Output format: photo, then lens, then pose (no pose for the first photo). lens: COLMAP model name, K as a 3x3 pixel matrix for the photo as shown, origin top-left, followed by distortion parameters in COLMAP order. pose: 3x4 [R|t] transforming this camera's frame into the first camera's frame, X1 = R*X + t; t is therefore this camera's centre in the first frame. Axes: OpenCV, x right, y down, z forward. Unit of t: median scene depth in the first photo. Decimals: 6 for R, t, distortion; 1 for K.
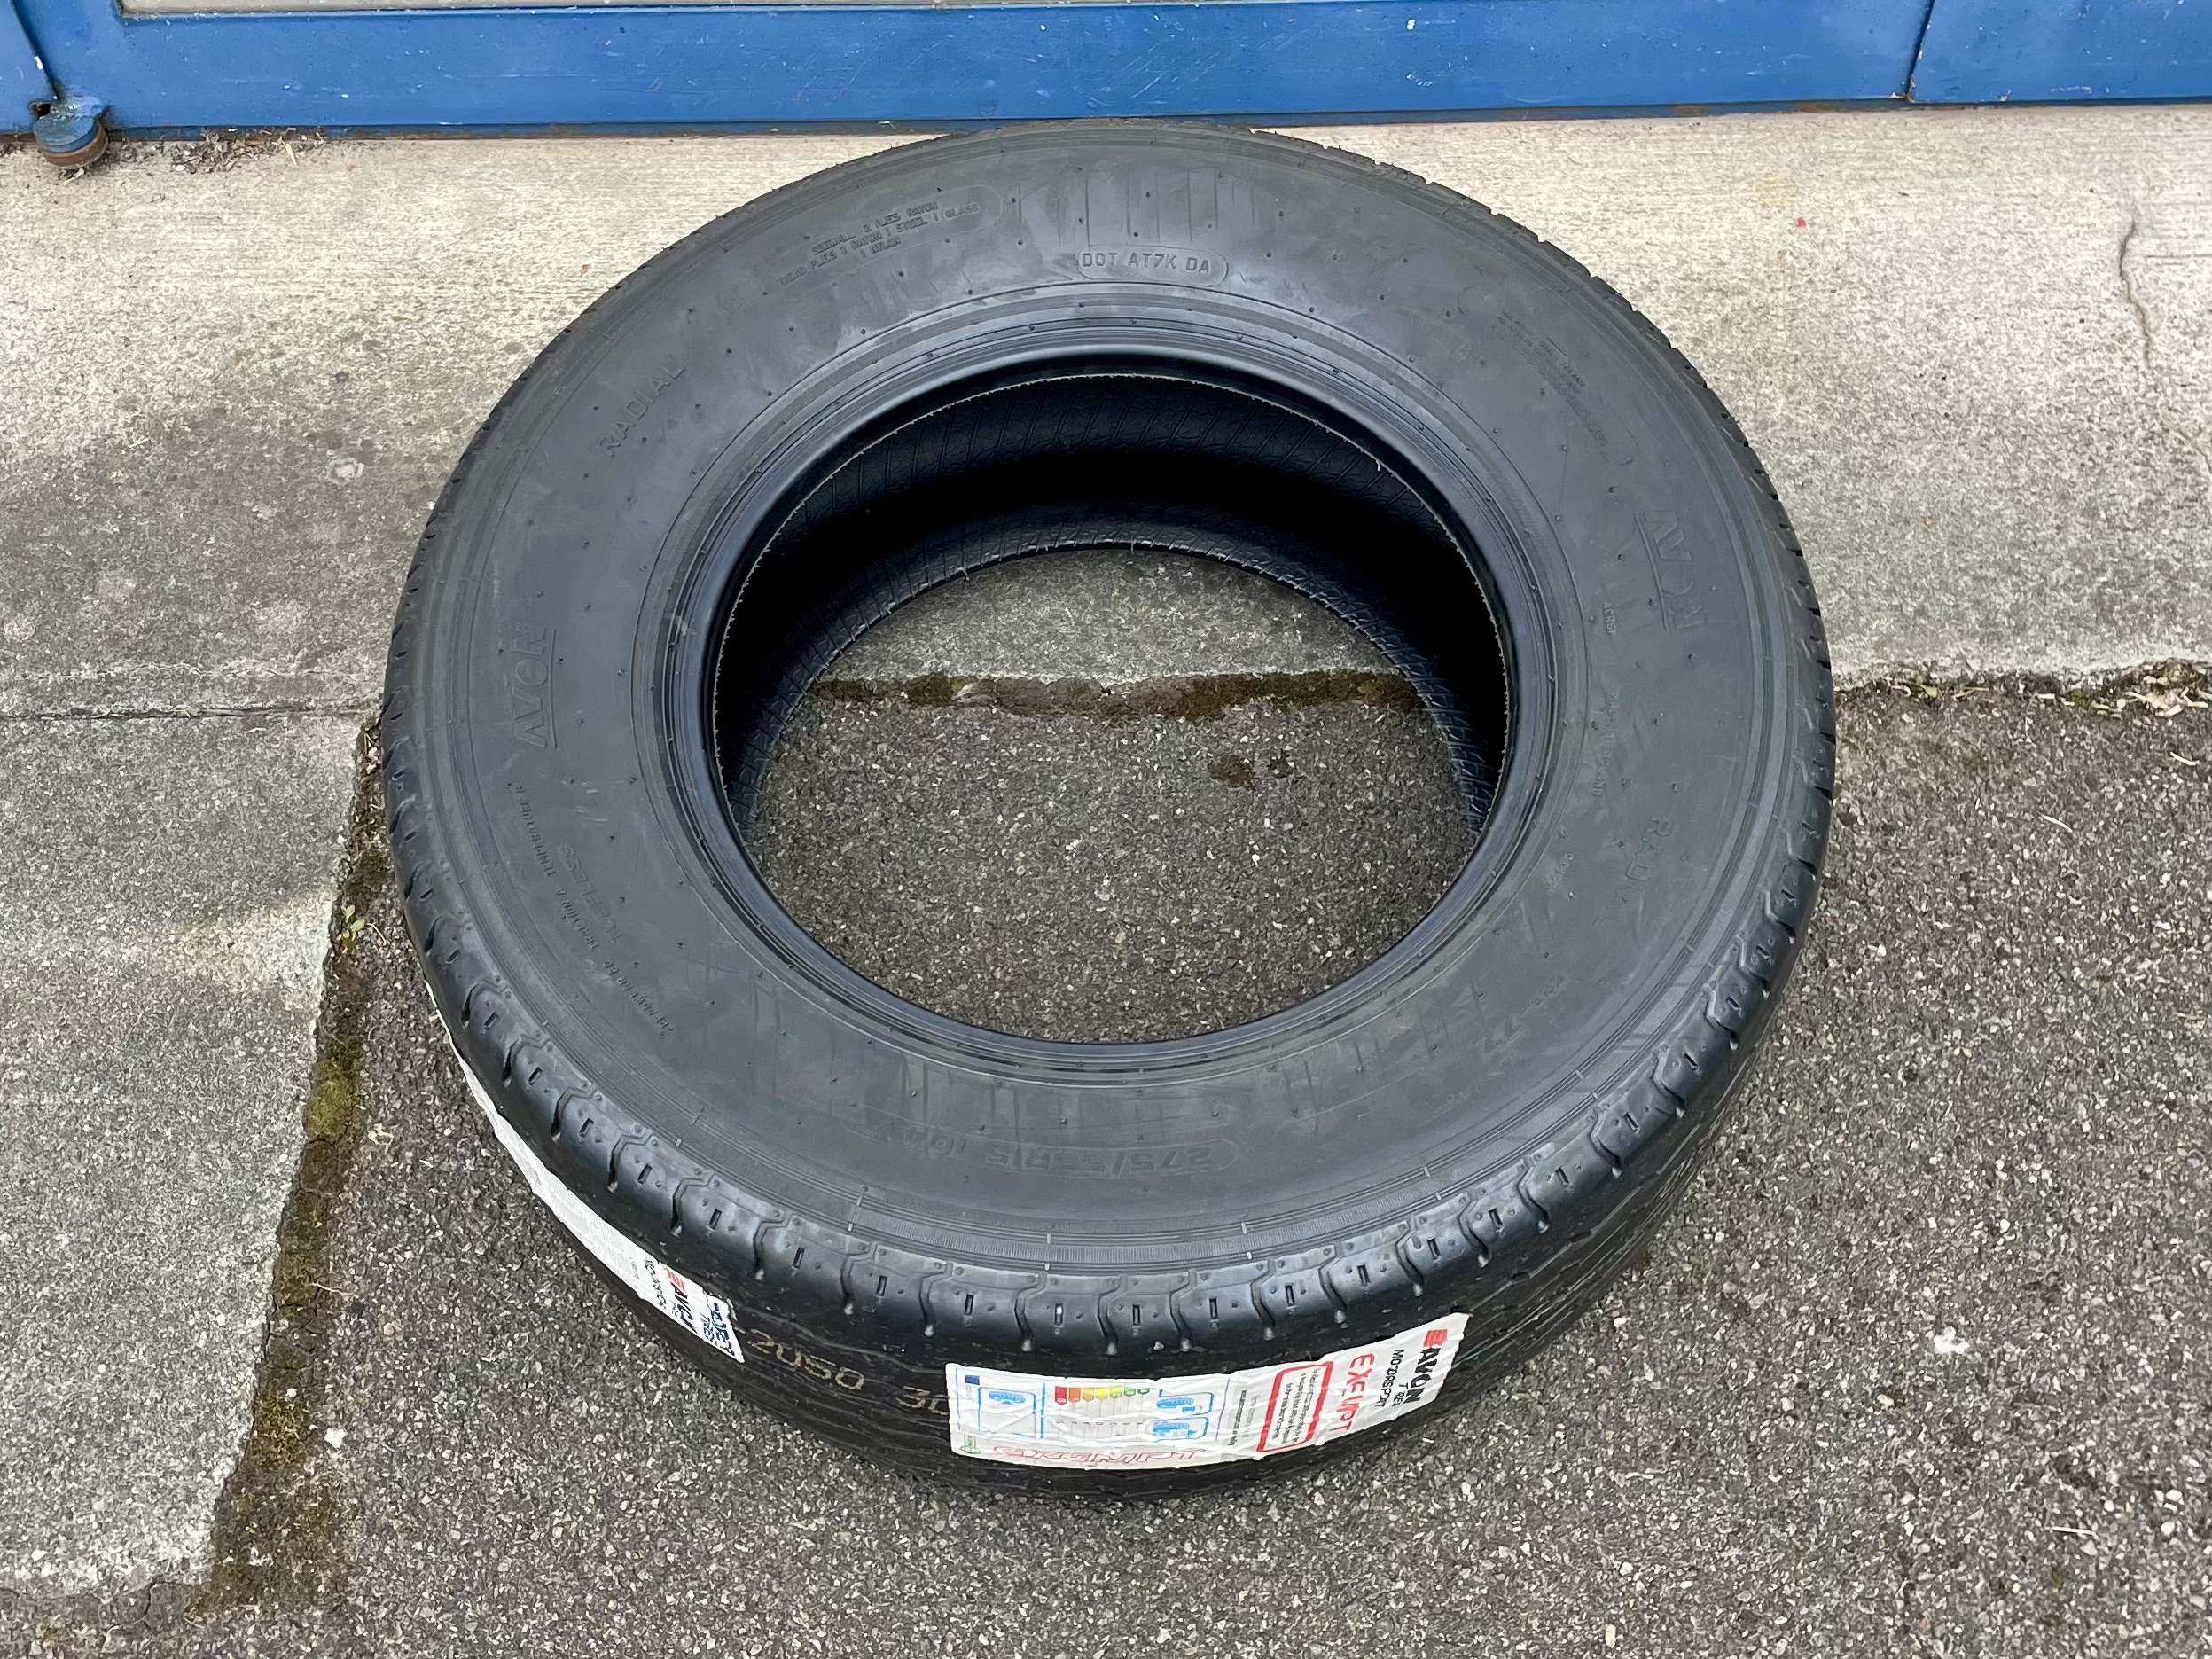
lens RADIAL K [[2719.9, 0, 1036.9], [0, 2719.9, 676.7], [0, 0, 1]] dist [0.106961, -0.186500]
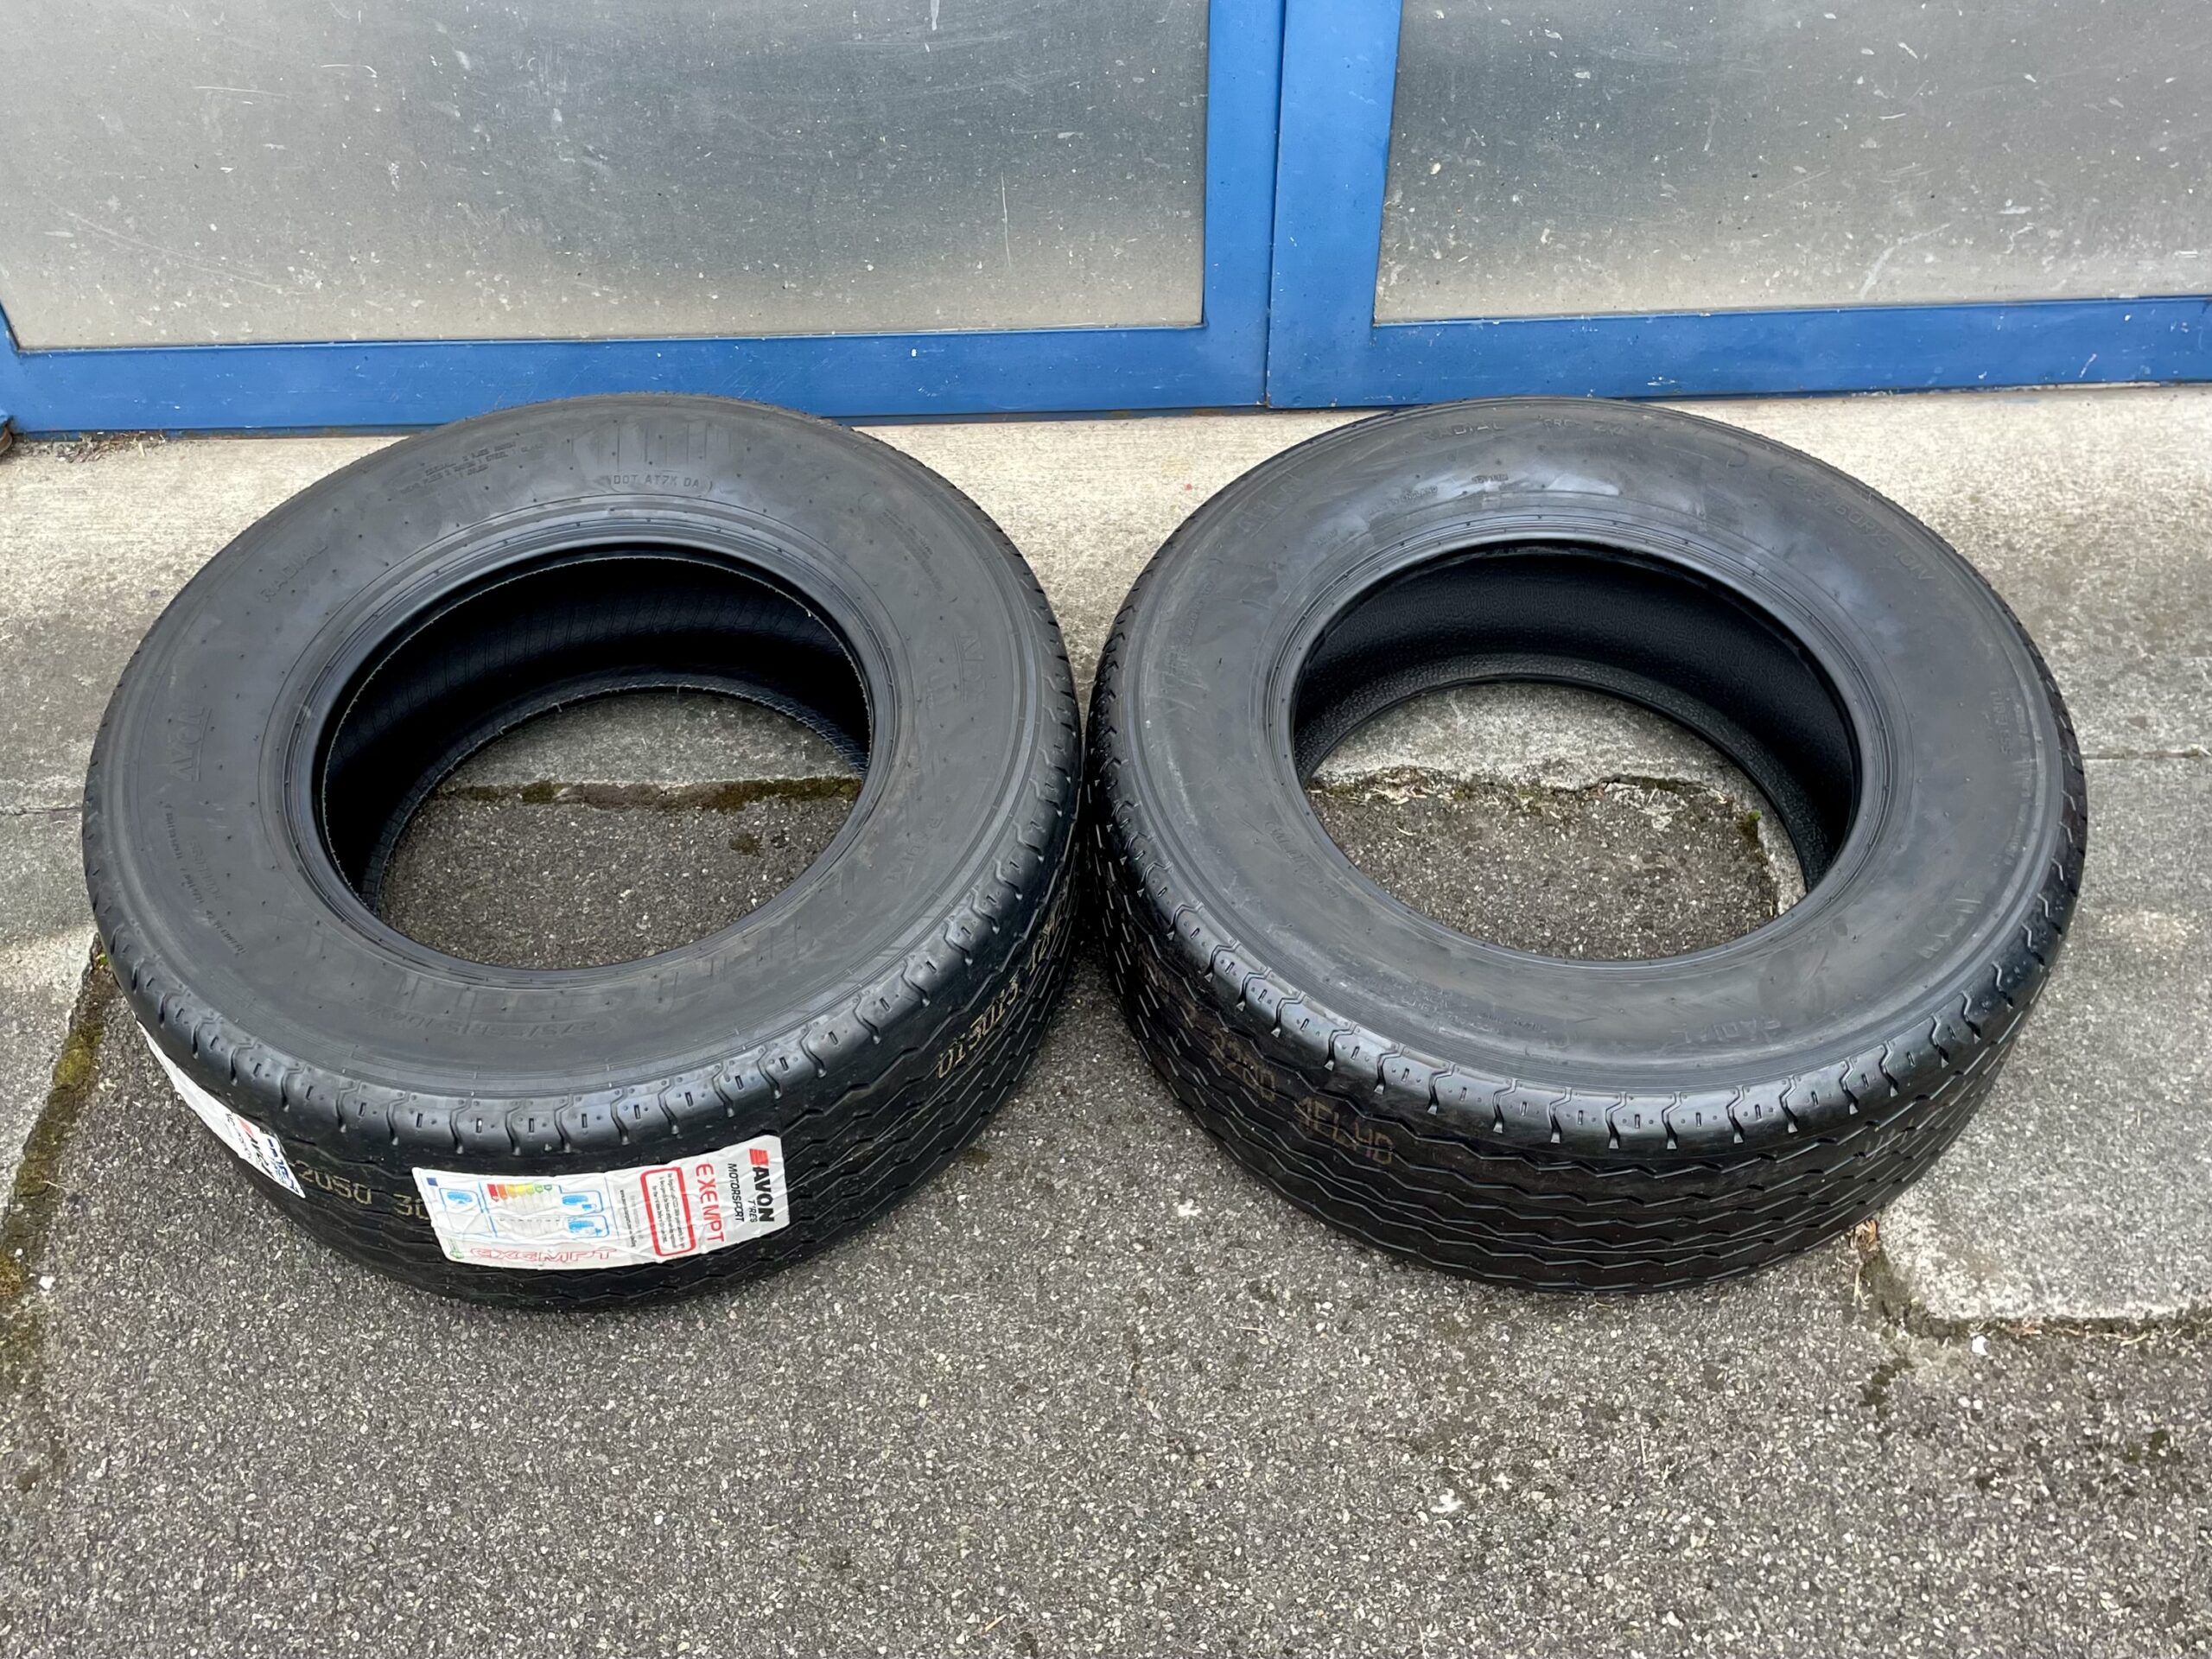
lens RADIAL K [[2325.3, 0, 1066.9], [0, 2325.3, 744.6], [0, 0, 1]] dist [0.093652, -0.143888]
pose [[0.999942, -0.006686, -0.008421, 0.277755], [0.005480, 0.990706, -0.135912, 0.165664], [0.009251, 0.135858, 0.990685, -0.235574]]
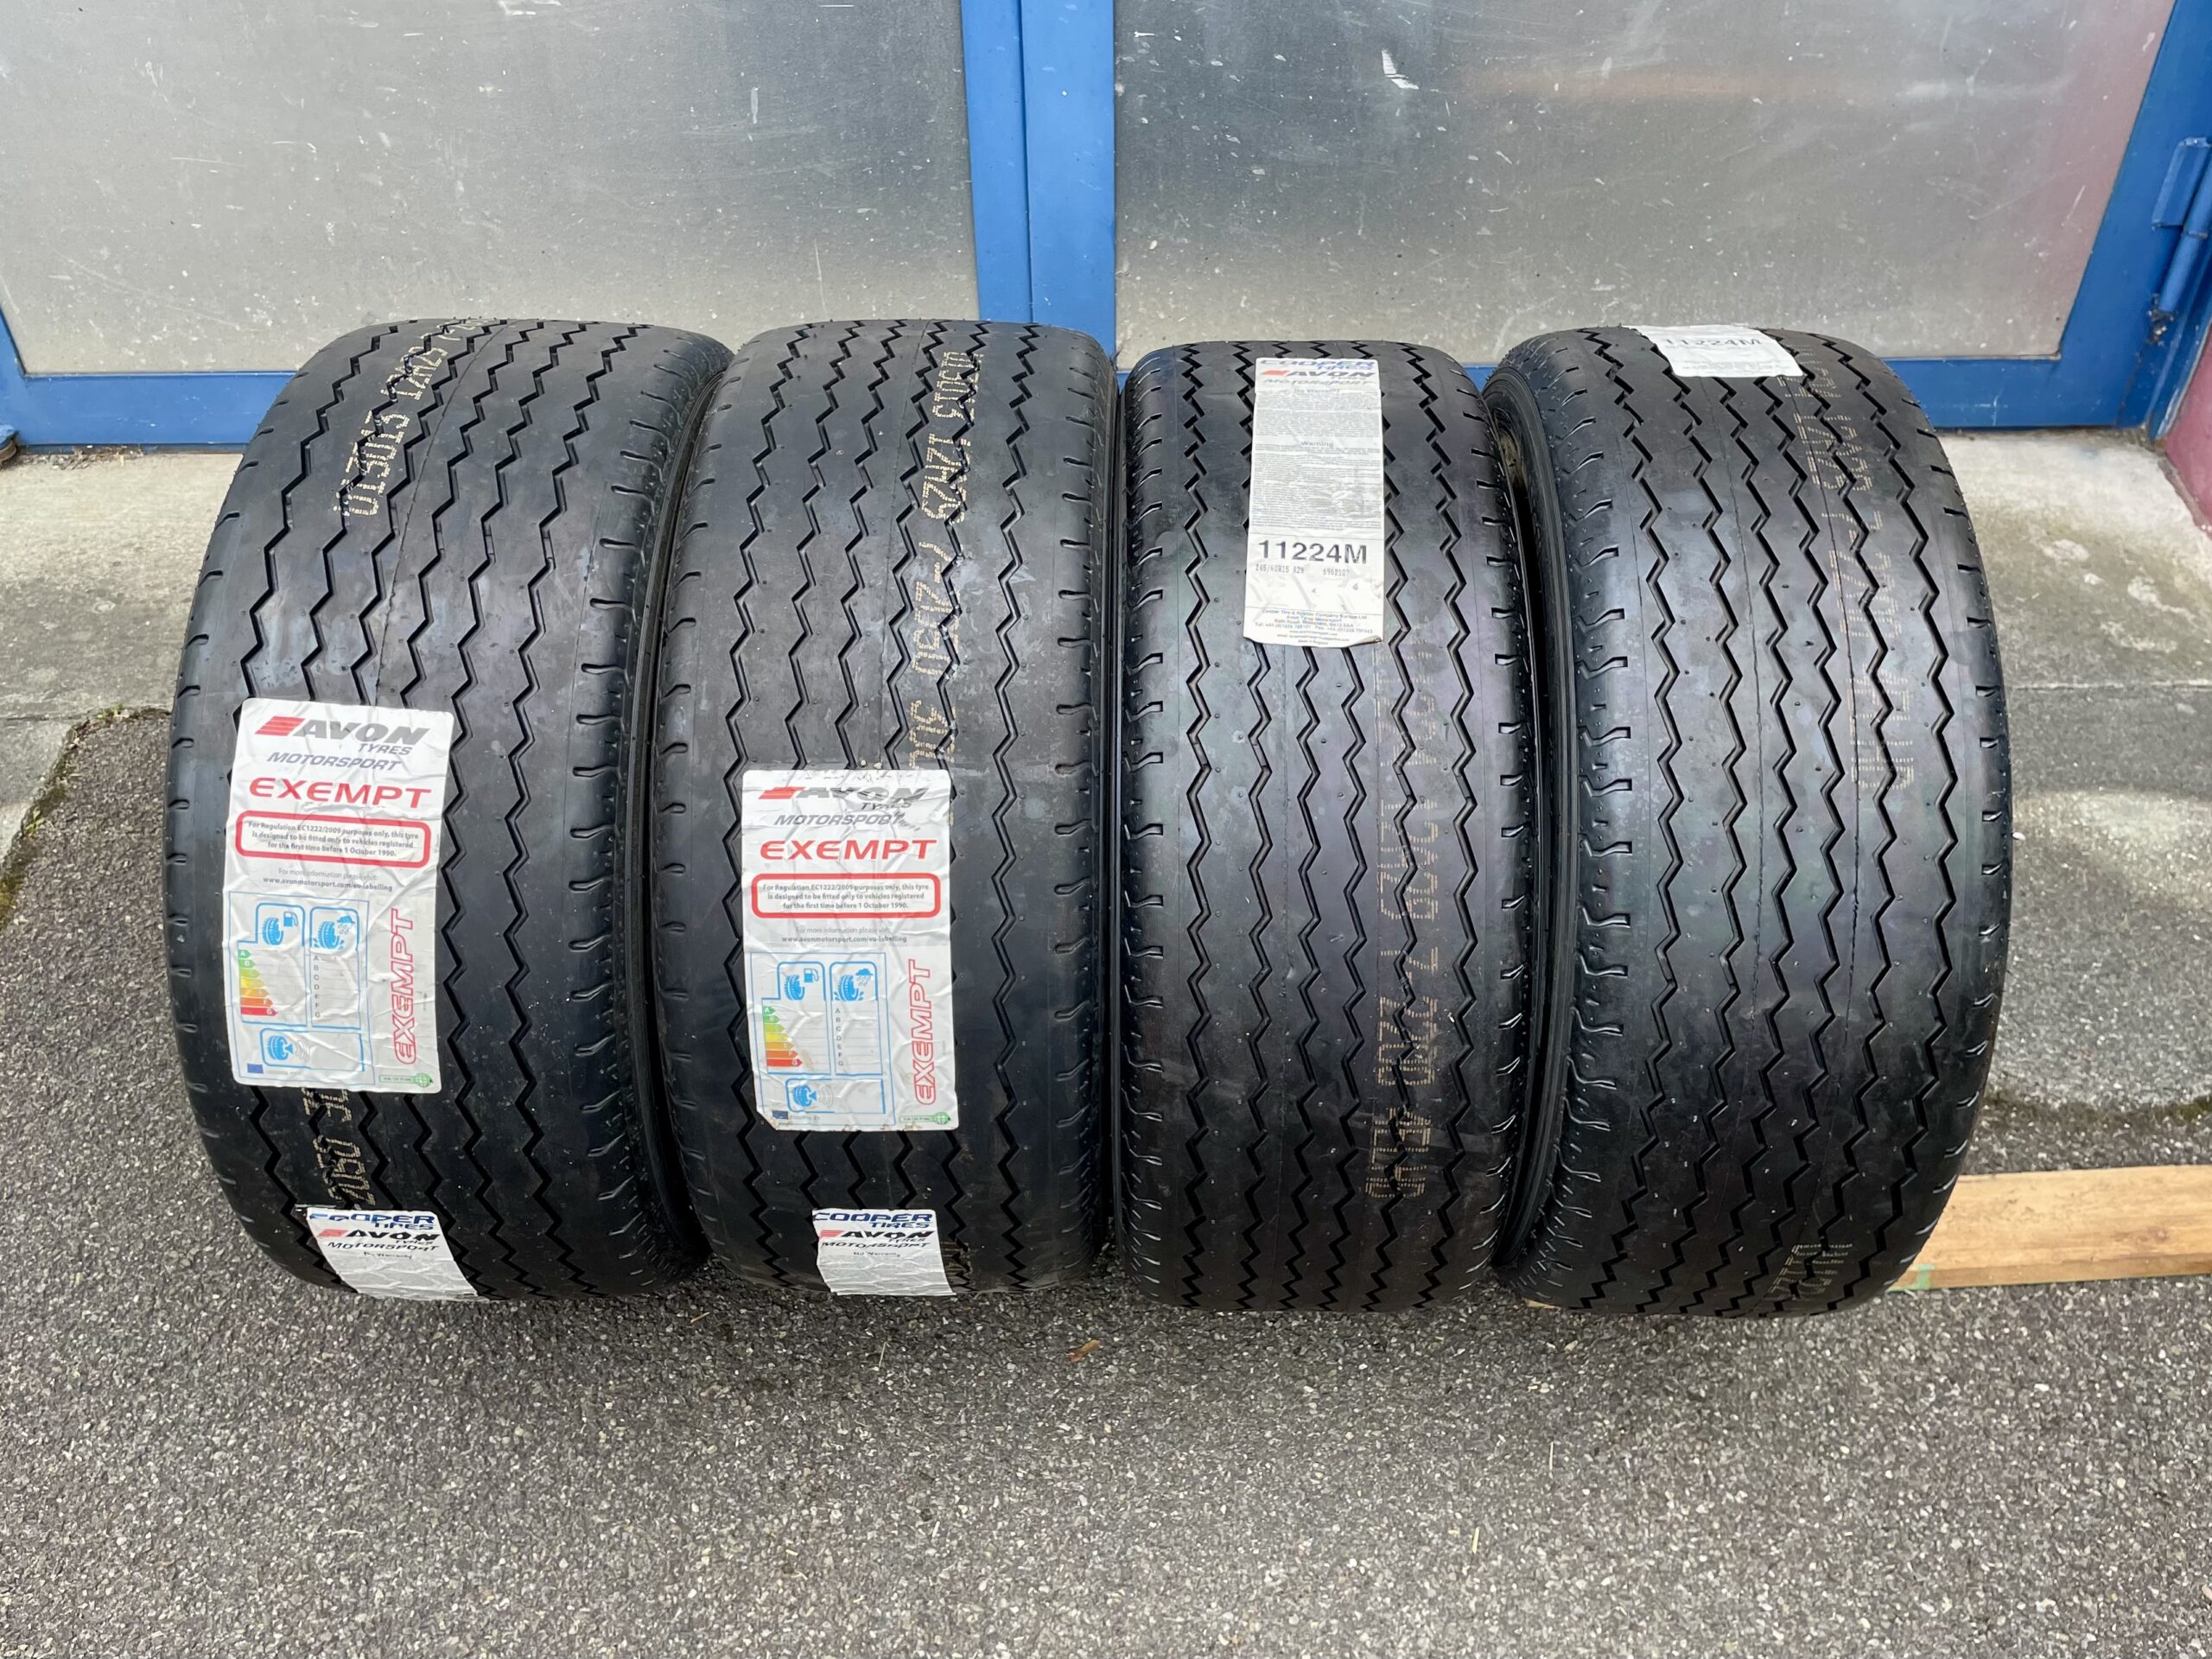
lens RADIAL K [[2082.6, 0, 1159.9], [0, 2082.6, 666.4], [0, 0, 1]] dist [0.085880, -0.125021]
pose [[0.999779, 0.005087, 0.020397, 0.464340], [0.000706, 0.961615, -0.274401, 0.390704], [-0.021010, 0.274355, 0.961399, -0.350172]]
